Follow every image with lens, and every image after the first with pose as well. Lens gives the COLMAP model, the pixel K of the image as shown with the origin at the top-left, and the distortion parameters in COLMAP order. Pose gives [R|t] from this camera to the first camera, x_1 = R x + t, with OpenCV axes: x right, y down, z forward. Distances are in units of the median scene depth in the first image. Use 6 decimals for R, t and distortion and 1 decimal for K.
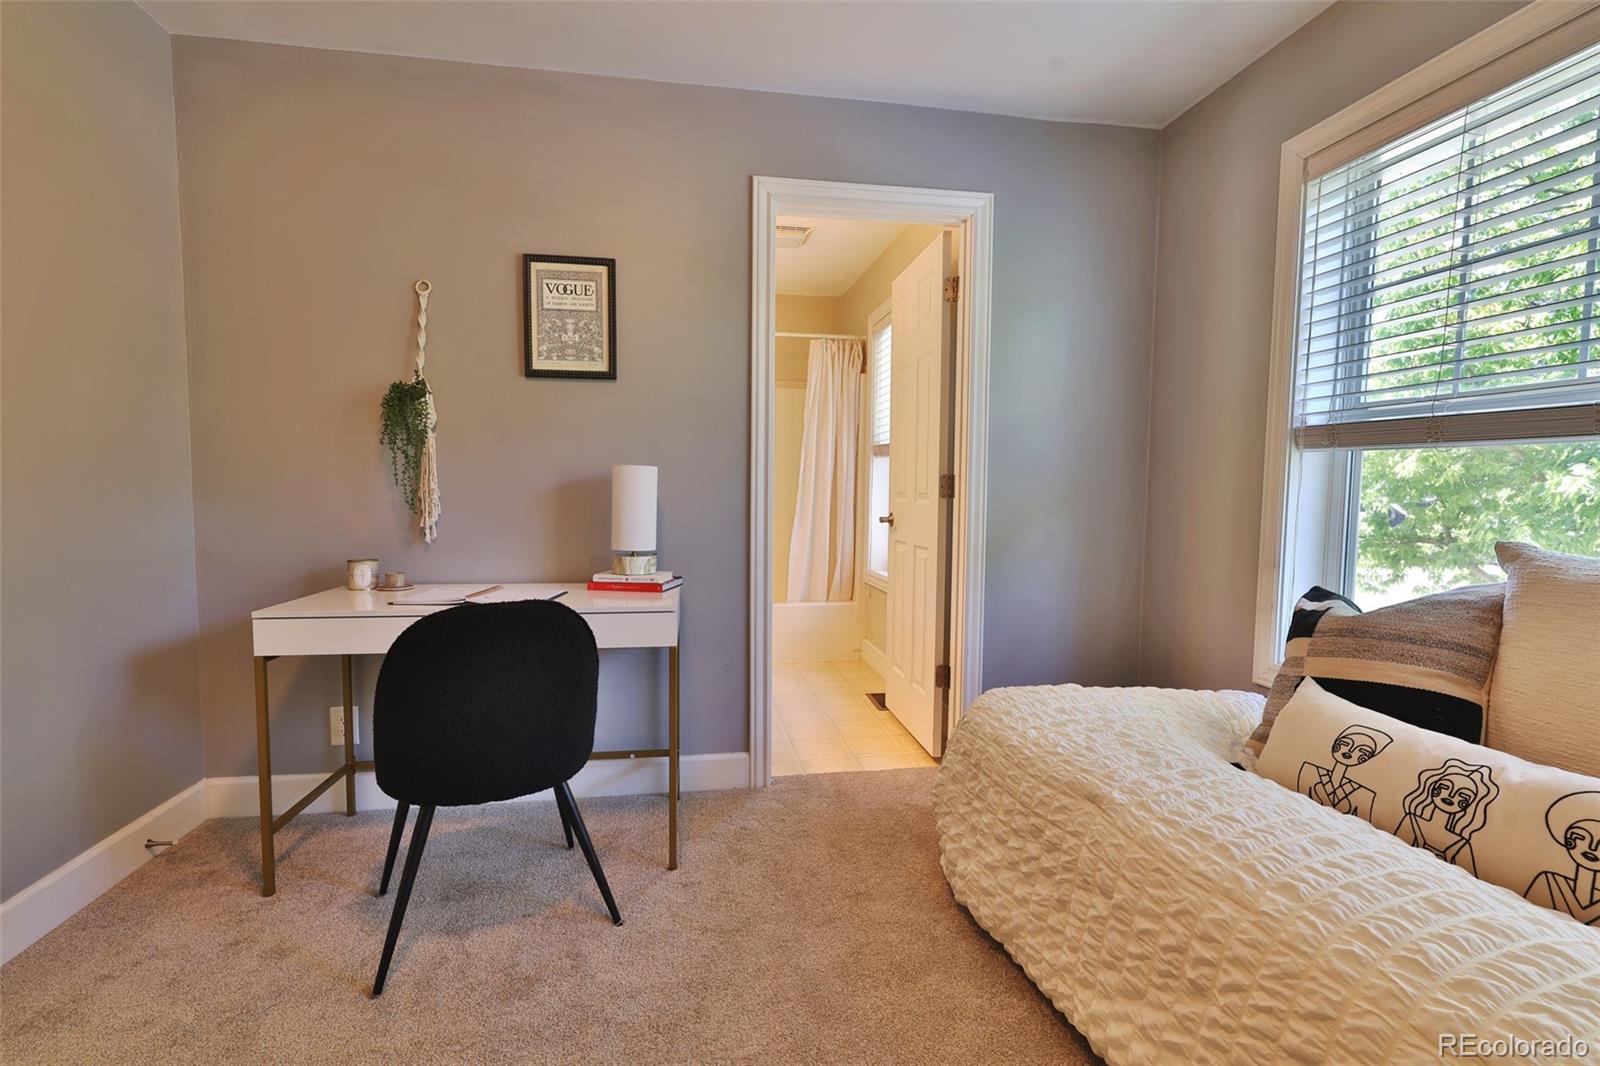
lens RADIAL K [[733.1, 0, 800.0], [0, 733.1, 533.0], [0, 0, 1]] dist [-0.000285, -0.000499]
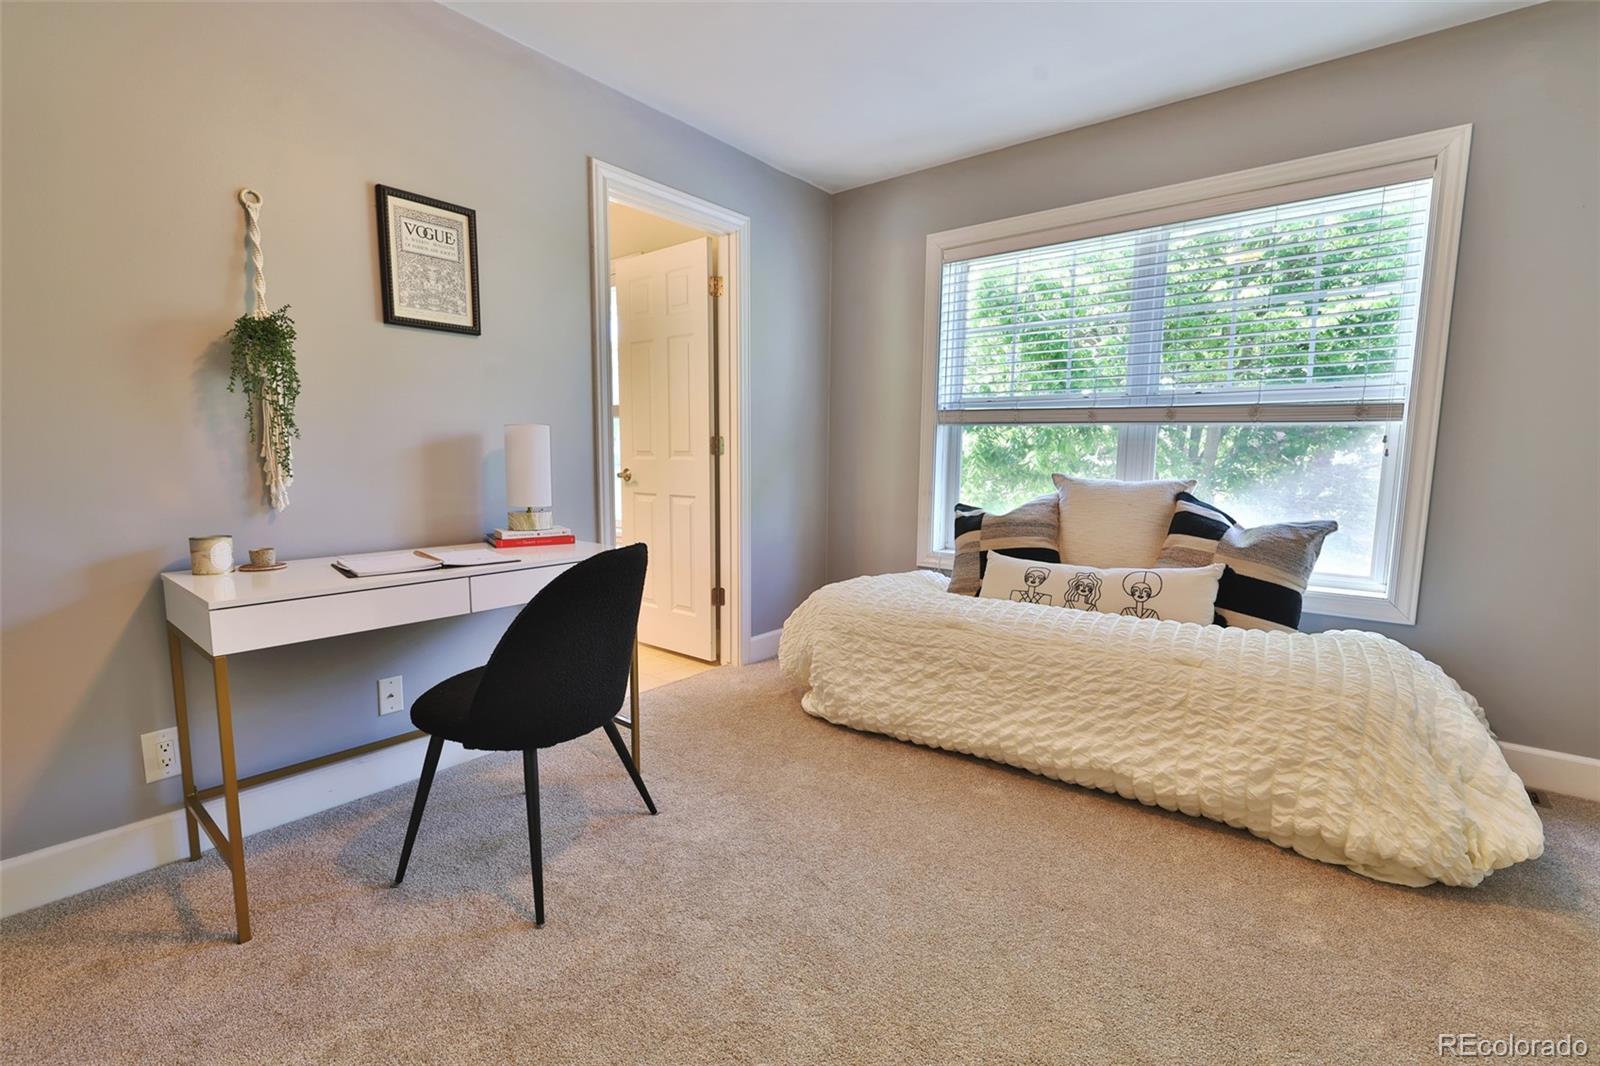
lens RADIAL K [[701.7, 0, 800.0], [0, 701.7, 533.0], [0, 0, 1]] dist [-0.000259, -0.000688]
pose [[0.744436, -0.080663, 0.662804, -0.619490], [0.040448, 0.996301, 0.075820, 0.000511], [-0.666468, -0.029634, 0.744945, 0.003823]]
